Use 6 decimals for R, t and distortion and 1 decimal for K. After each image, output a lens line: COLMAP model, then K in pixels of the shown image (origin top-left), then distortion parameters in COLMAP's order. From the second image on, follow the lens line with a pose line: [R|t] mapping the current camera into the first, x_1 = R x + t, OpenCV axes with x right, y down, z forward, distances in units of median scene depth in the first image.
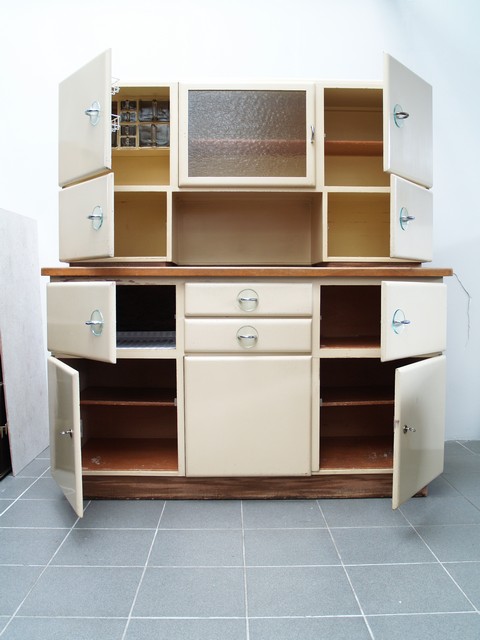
lens RADIAL K [[652.6, 0, 240.0], [0, 652.6, 320.0], [0, 0, 1]] dist [-0.117434, -0.004759]
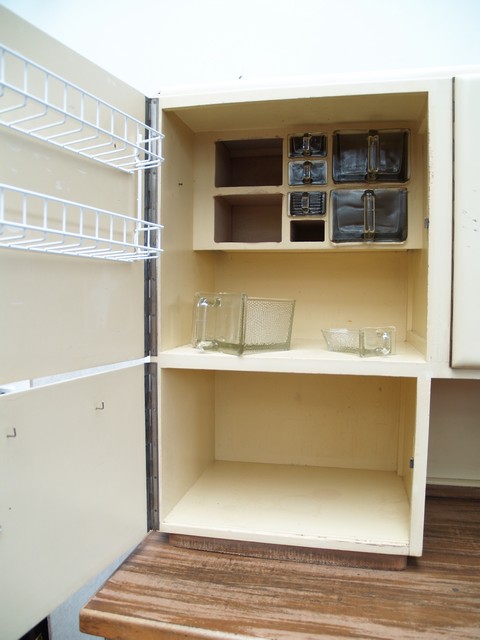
lens RADIAL K [[518.3, 0, 240.0], [0, 518.3, 320.0], [0, 0, 1]] dist [-0.124354, 0.074419]
pose [[0.972596, 0.018755, -0.231745, -0.149076], [-0.017750, 0.999822, 0.006422, -0.238262], [0.231824, -0.002132, 0.972755, 0.712642]]
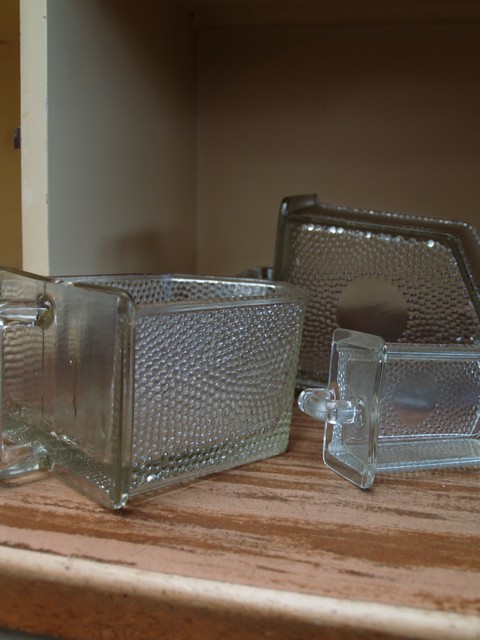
lens RADIAL K [[733.9, 0, 240.0], [0, 733.9, 320.0], [0, 0, 1]] dist [-0.113841, -0.005511]
pose [[0.966939, 0.062775, -0.247159, -0.011097], [-0.032963, 0.991864, 0.122964, -0.128987], [0.252867, -0.110752, 0.961141, 0.861738]]
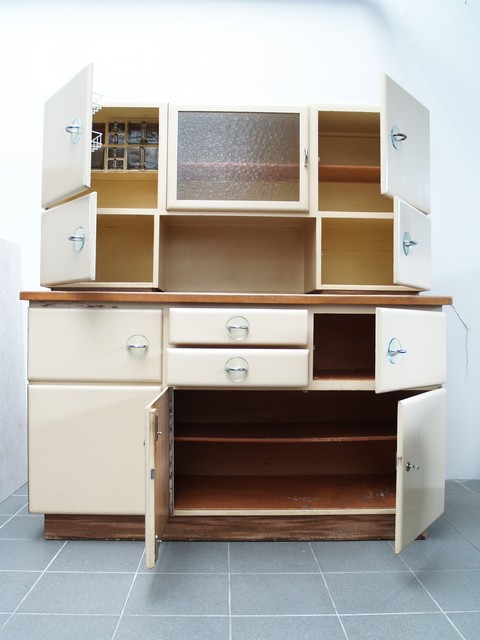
lens RADIAL K [[645.5, 0, 240.0], [0, 645.5, 320.0], [0, 0, 1]] dist [-0.117535, 0.018586]
pose [[0.999902, 0.010026, 0.009808, 0.006560], [-0.009401, 0.998042, -0.061834, 0.015117], [-0.010409, 0.061736, 0.998038, 0.061709]]
